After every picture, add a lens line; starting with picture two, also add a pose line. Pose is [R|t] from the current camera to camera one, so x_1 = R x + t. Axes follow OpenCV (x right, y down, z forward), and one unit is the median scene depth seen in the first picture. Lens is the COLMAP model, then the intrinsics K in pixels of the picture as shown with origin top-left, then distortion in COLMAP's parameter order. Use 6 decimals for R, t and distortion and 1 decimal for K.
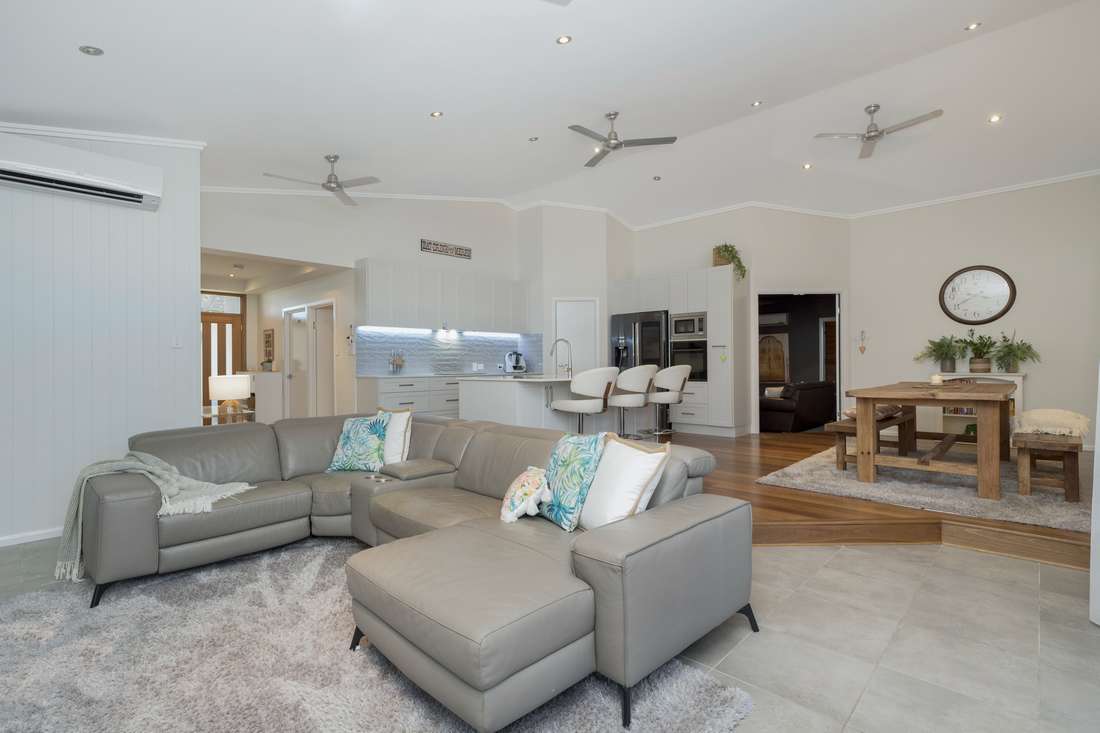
lens RADIAL K [[531.1, 0, 550.0], [0, 531.1, 366.5], [0, 0, 1]] dist [0.030348, -0.000268]
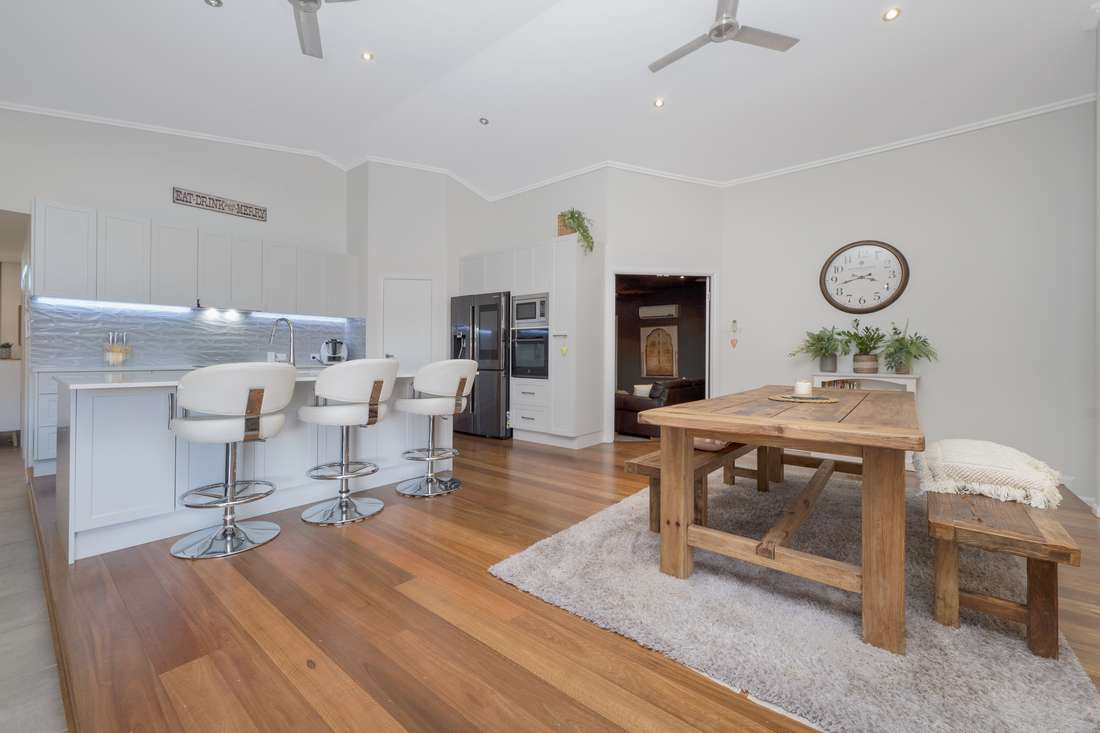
lens RADIAL K [[443.3, 0, 552.2], [0, 443.3, 358.8], [0, 0, 1]] dist [0.018762, 0.000152]
pose [[0.997865, 0.013307, 0.063946, 0.265107], [-0.013596, 0.999899, 0.004086, -0.005709], [-0.063885, -0.004946, 0.997945, 0.337895]]
